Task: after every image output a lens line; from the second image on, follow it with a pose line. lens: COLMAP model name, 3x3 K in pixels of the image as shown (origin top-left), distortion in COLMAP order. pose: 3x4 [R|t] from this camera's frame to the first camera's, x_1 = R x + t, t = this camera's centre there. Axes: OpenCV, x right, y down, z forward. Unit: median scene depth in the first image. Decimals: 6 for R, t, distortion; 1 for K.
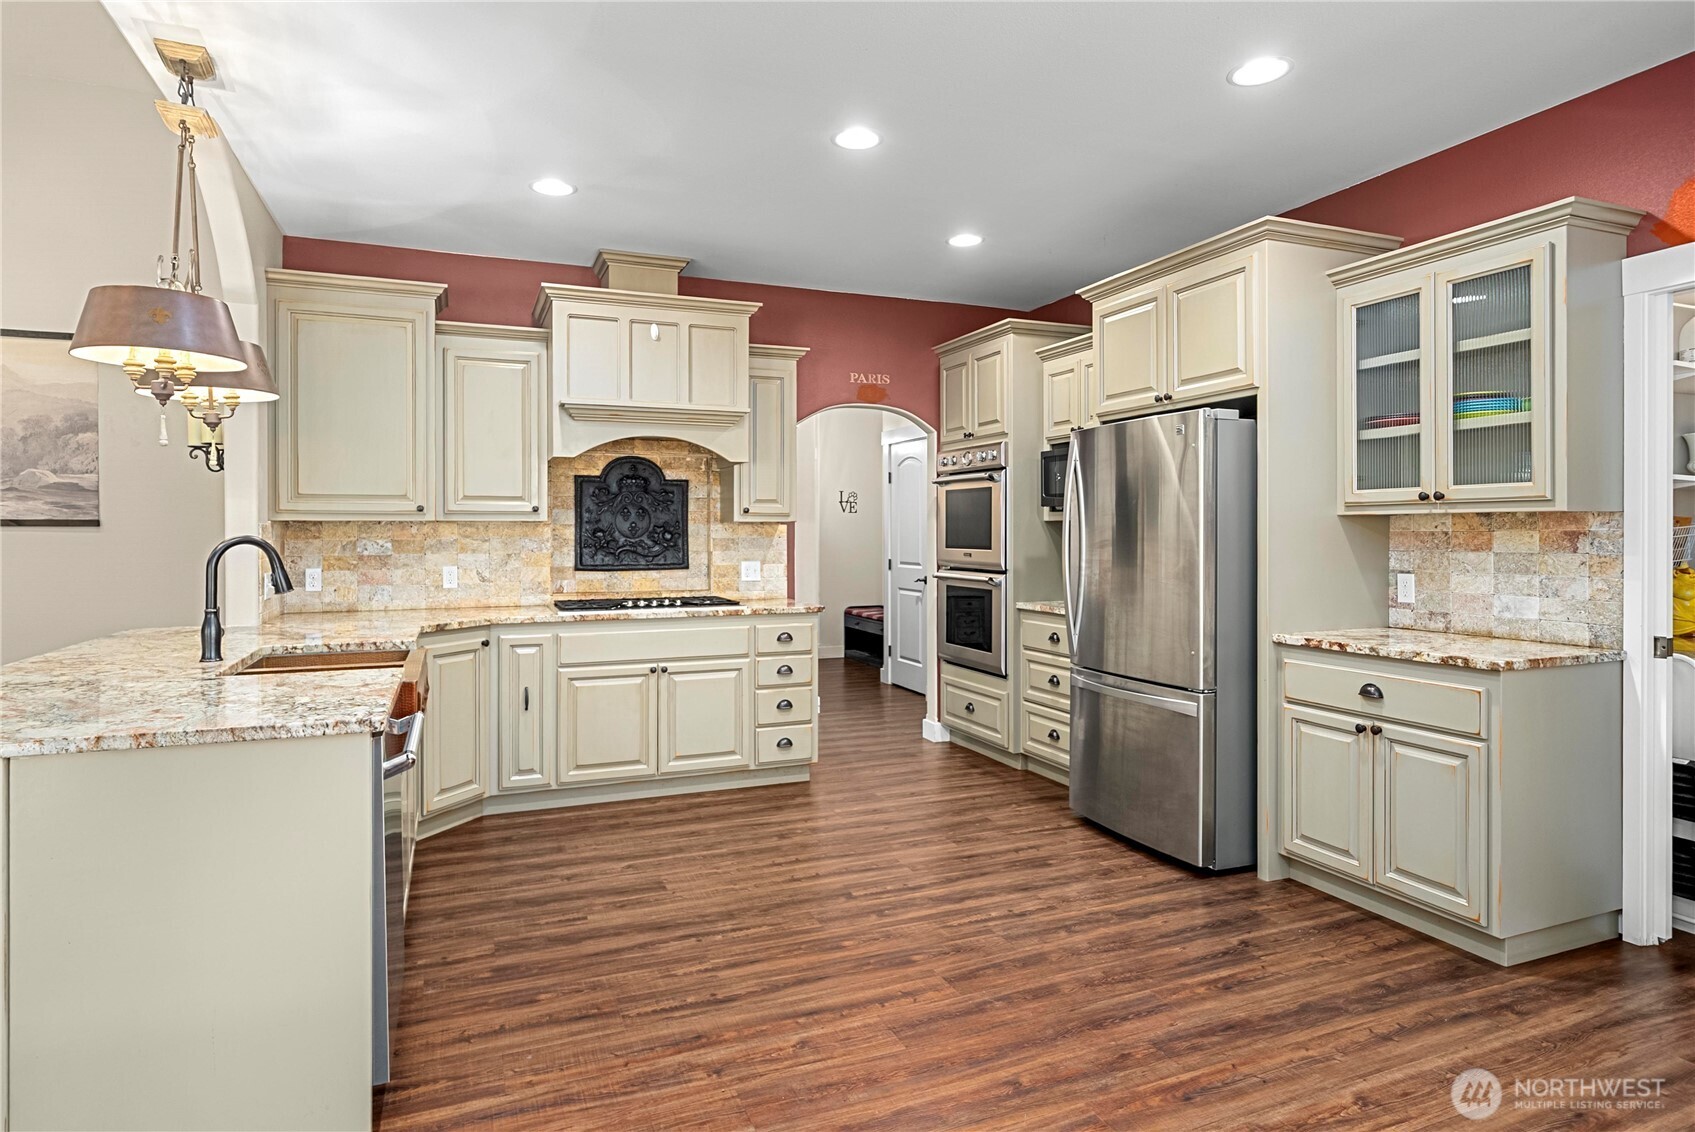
lens RADIAL K [[940.0, 0, 844.9], [0, 940.0, 537.1], [0, 0, 1]] dist [-0.000845, 0.001443]
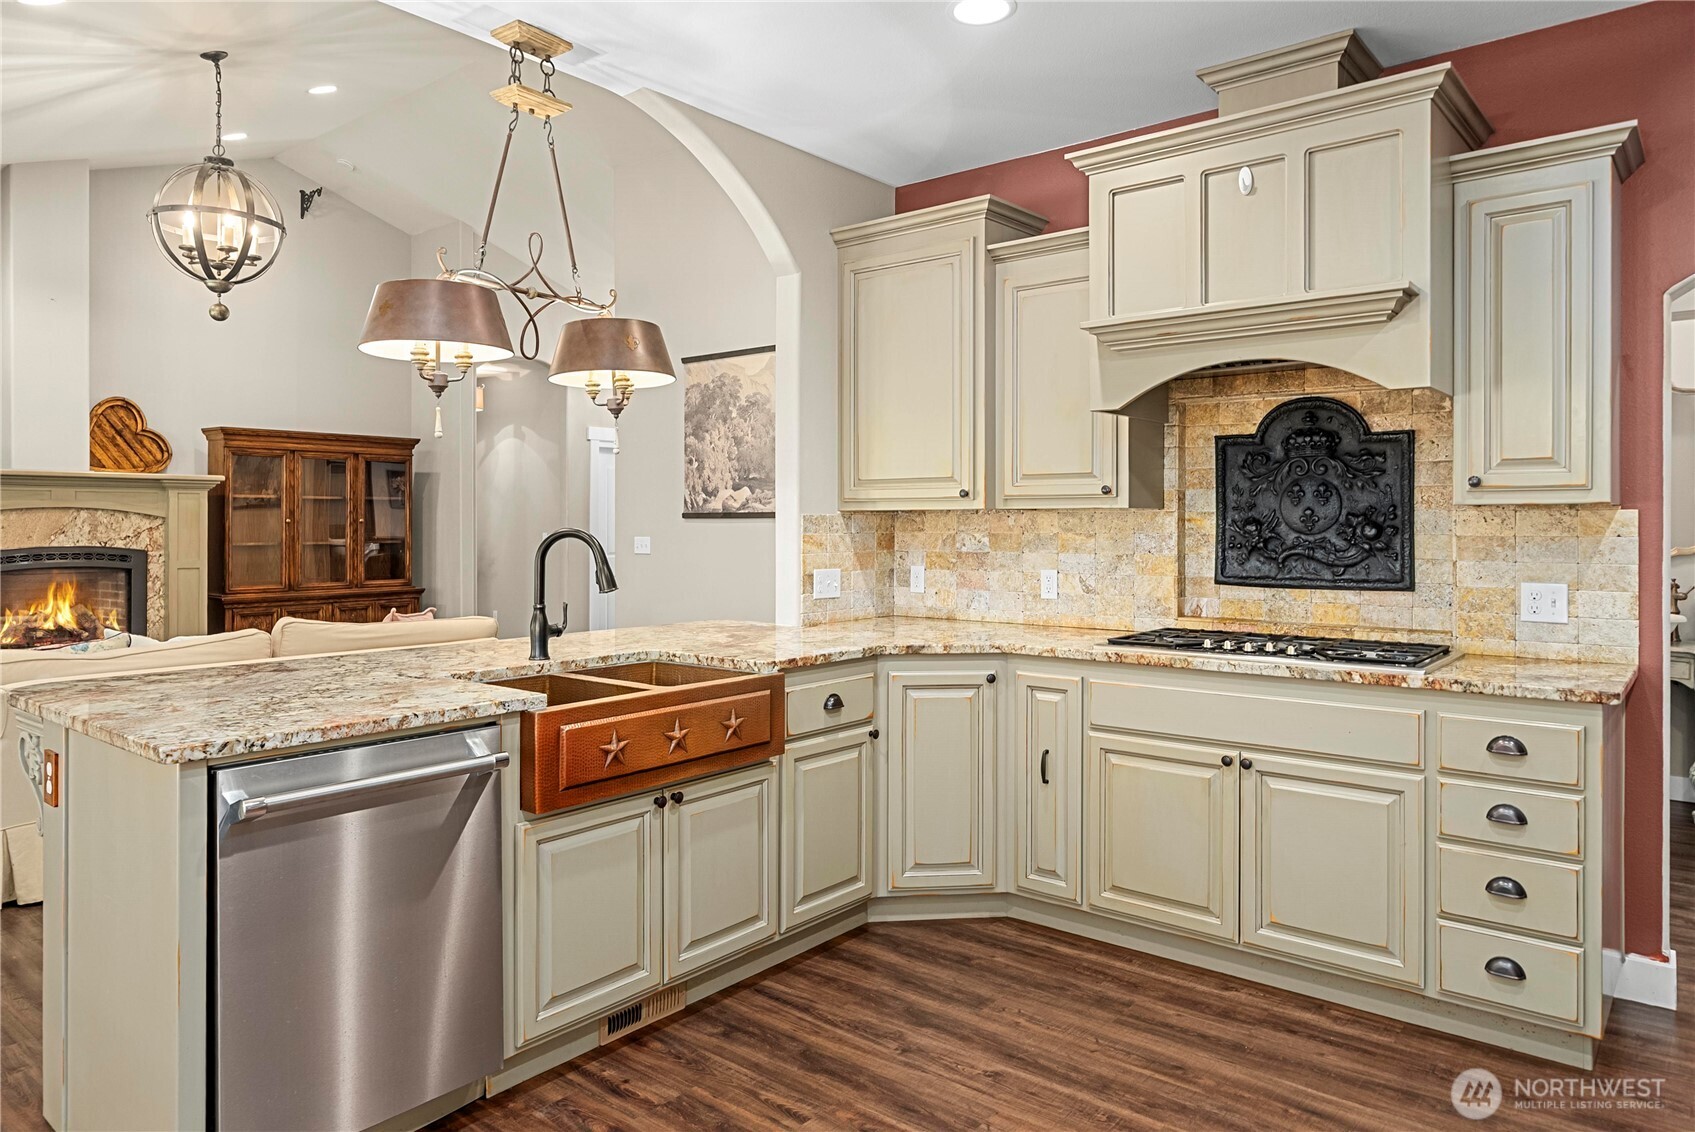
lens RADIAL K [[1090.5, 0, 843.2], [0, 1090.5, 524.9], [0, 0, 1]] dist [0.001564, 0.001802]
pose [[0.471660, 0.002800, -0.881776, 0.359262], [-0.004936, 0.999988, 0.000536, -0.005486], [0.881767, 0.004099, 0.471668, 0.600867]]
